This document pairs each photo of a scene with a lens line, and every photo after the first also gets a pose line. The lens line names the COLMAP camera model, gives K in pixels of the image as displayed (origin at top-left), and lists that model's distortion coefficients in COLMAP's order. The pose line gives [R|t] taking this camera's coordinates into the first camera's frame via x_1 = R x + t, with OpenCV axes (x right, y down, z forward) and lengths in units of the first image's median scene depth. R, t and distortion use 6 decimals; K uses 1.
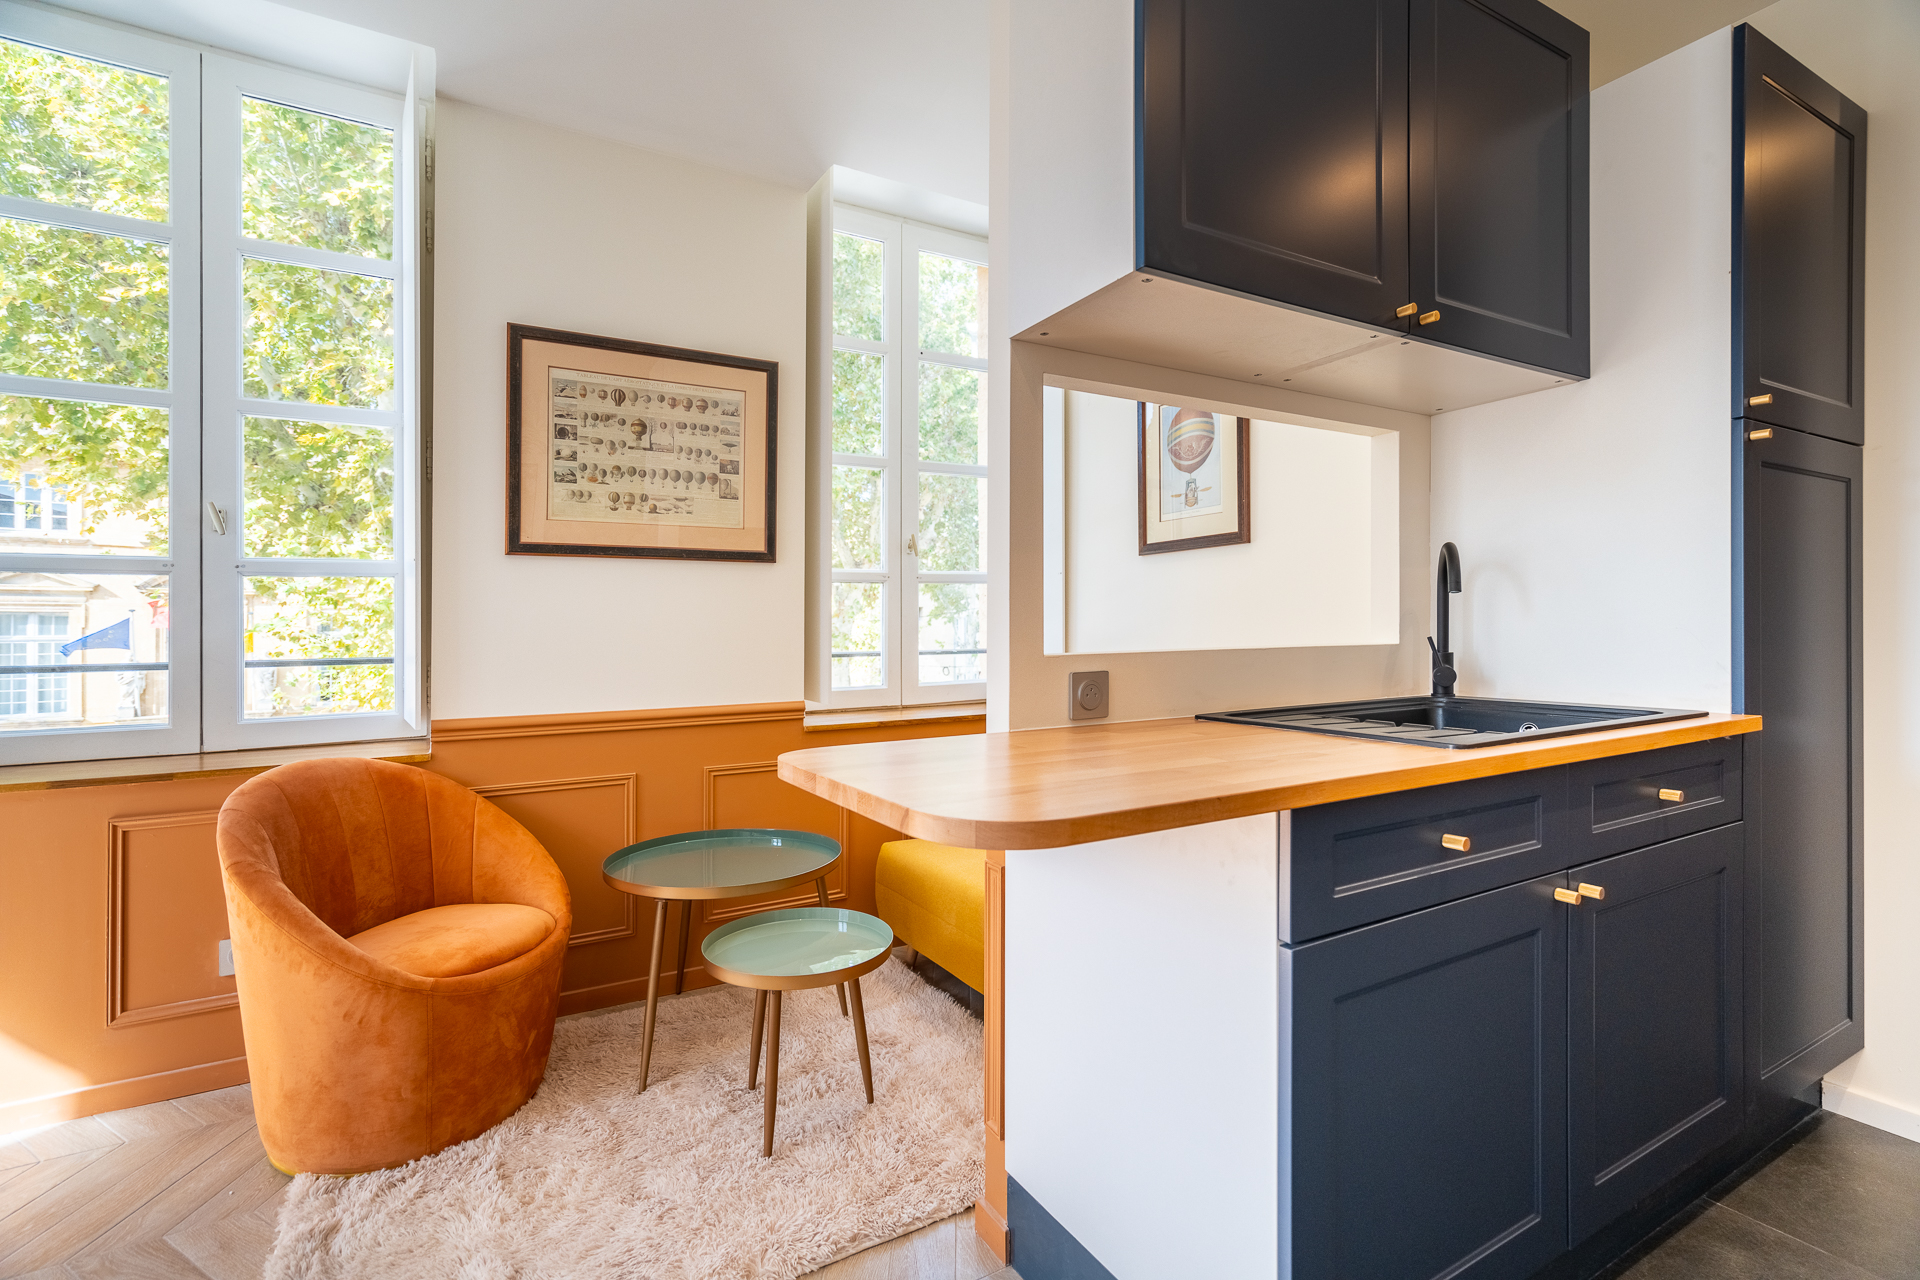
lens RADIAL K [[892.0, 0, 960.7], [0, 892.0, 623.7], [0, 0, 1]] dist [0.001045, -0.000499]
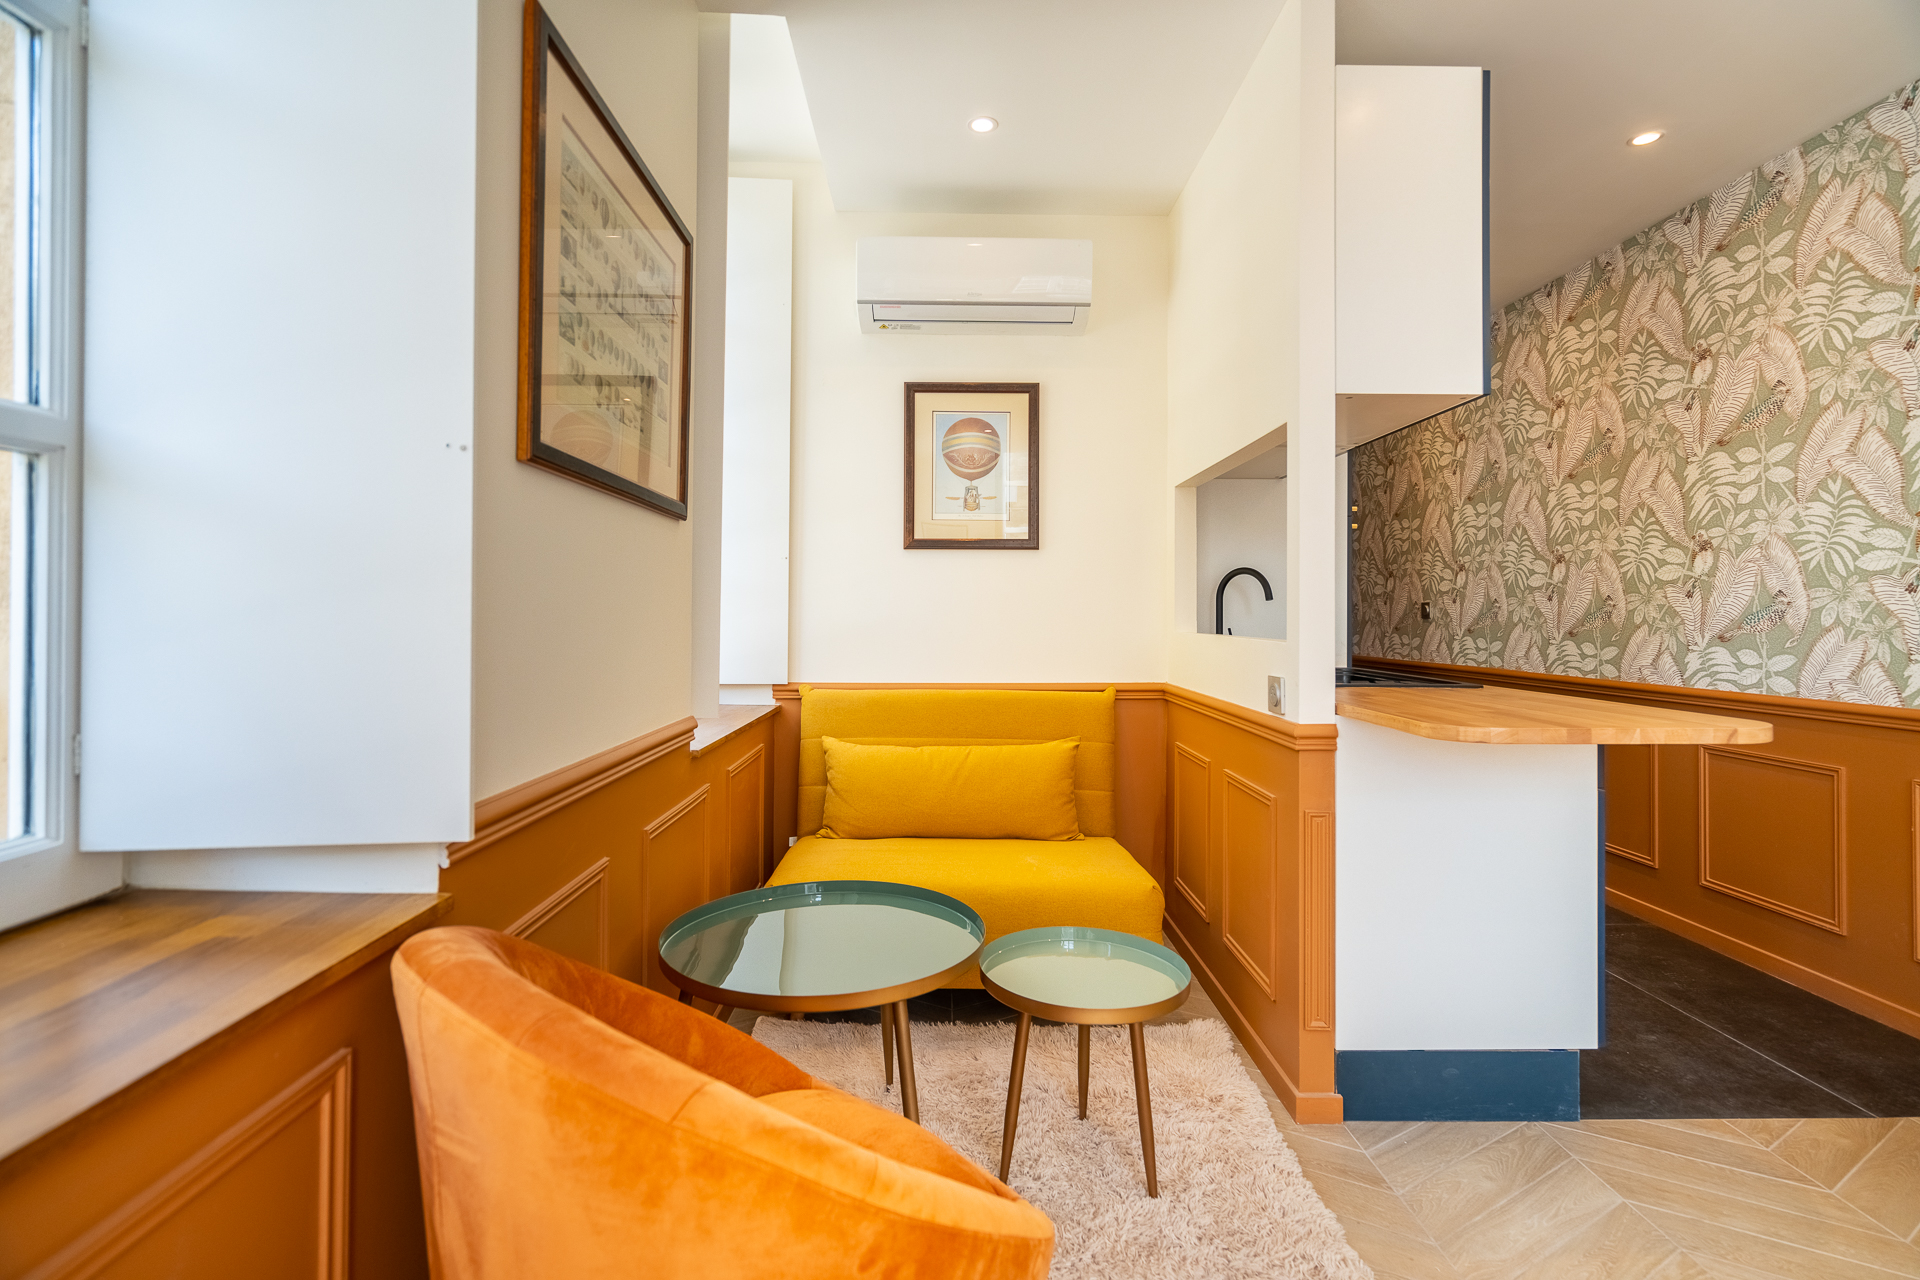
lens RADIAL K [[892.0, 0, 968.8], [0, 892.0, 613.8], [0, 0, 1]] dist [0.001045, -0.000499]
pose [[0.467480, 0.014342, 0.883887, -0.755416], [-0.014556, 0.999858, -0.008525, 0.006790], [-0.883884, -0.008880, 0.467622, 0.503337]]
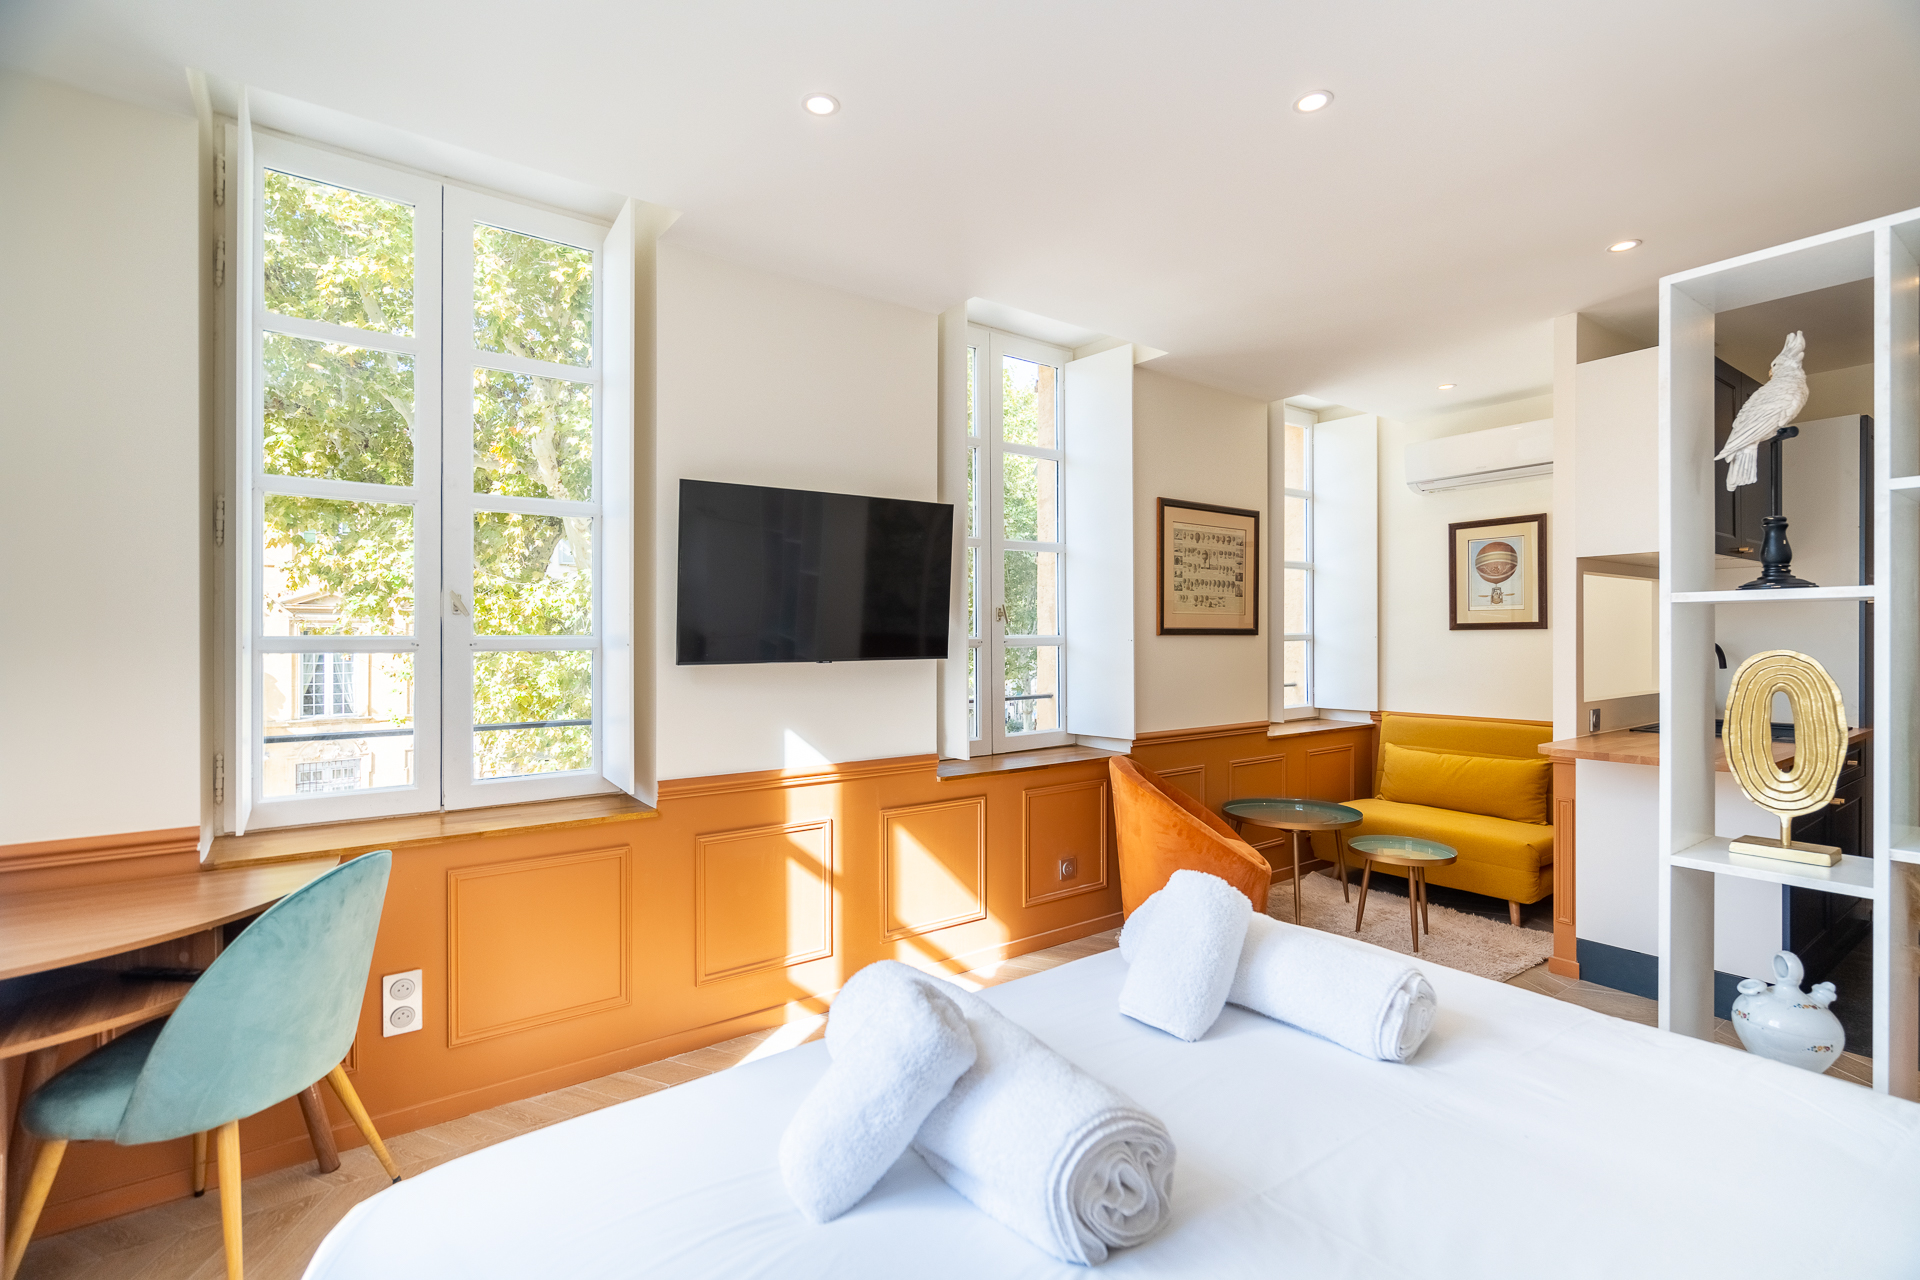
lens RADIAL K [[892.0, 0, 960.8], [0, 892.0, 634.9], [0, 0, 1]] dist [0.001045, -0.000499]
pose [[0.992661, 0.006902, 0.120729, -0.984465], [-0.006986, 0.999976, 0.000274, -0.069065], [-0.120724, -0.001115, 0.992685, -0.566792]]
